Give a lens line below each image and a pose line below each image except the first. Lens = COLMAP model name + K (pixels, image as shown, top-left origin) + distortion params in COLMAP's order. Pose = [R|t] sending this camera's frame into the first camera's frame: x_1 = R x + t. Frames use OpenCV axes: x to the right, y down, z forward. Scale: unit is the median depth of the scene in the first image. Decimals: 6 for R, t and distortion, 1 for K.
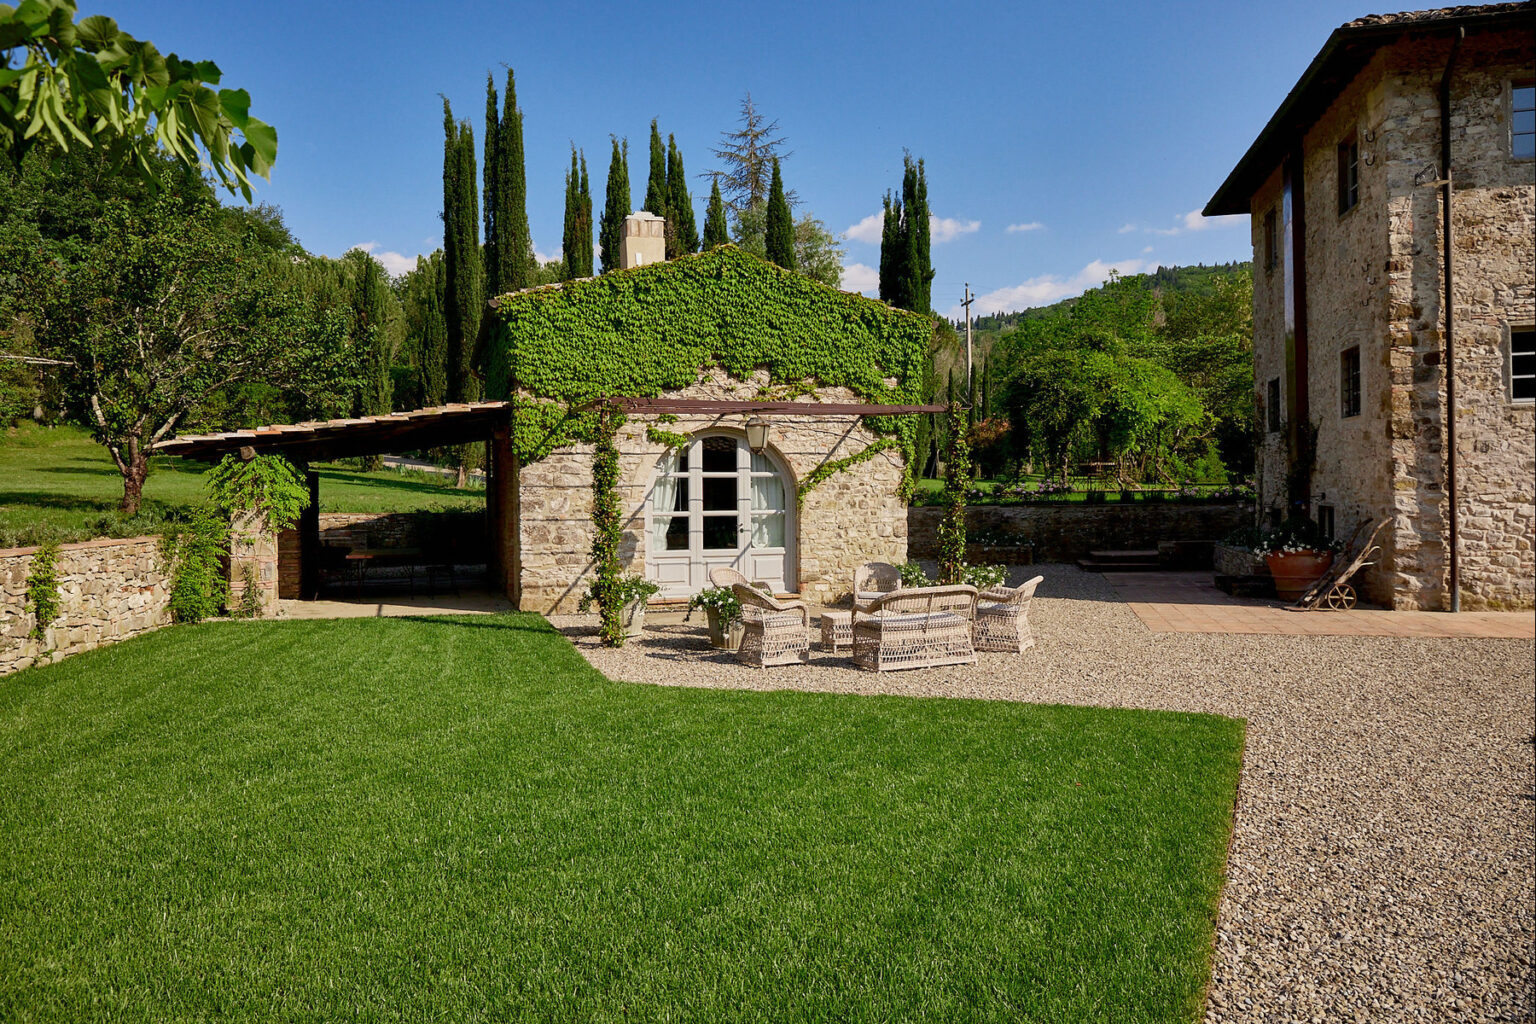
lens RADIAL K [[1033.0, 0, 767.1], [0, 1033.0, 500.2], [0, 0, 1]] dist [-0.003165, 0.001975]
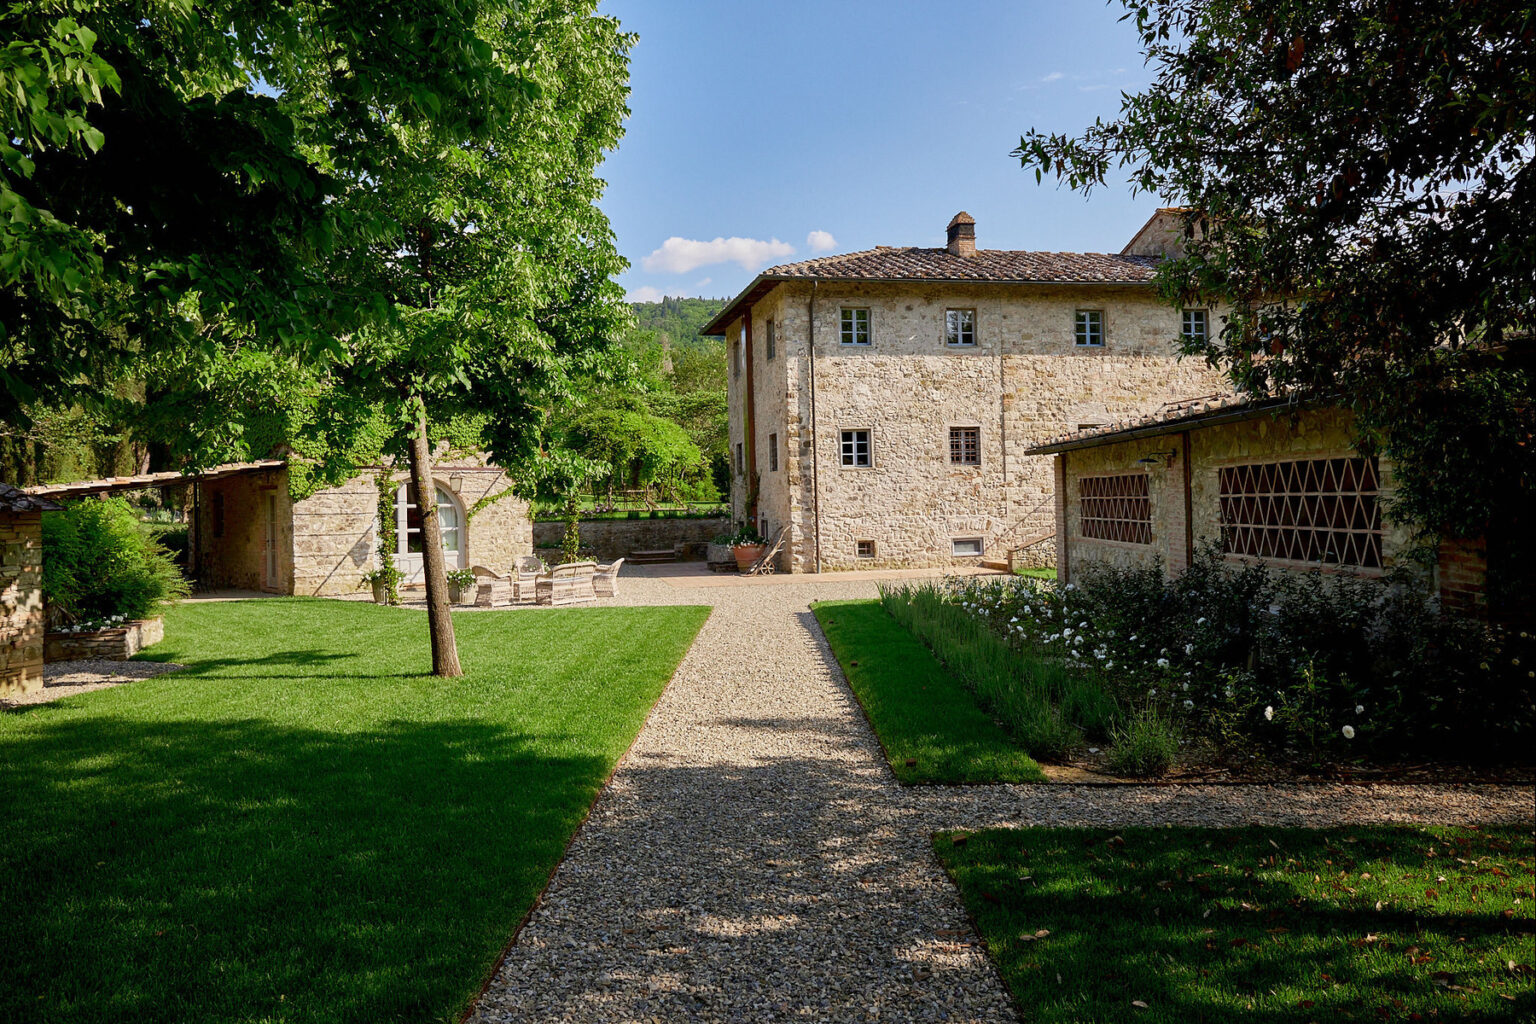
lens RADIAL K [[1085.5, 0, 798.4], [0, 1085.5, 520.5], [0, 0, 1]] dist [0.002287, -0.003240]
pose [[0.884835, -0.014641, 0.465675, -0.303022], [0.011405, 0.999887, 0.009767, -0.012018], [-0.465765, -0.003331, 0.884902, -0.746732]]
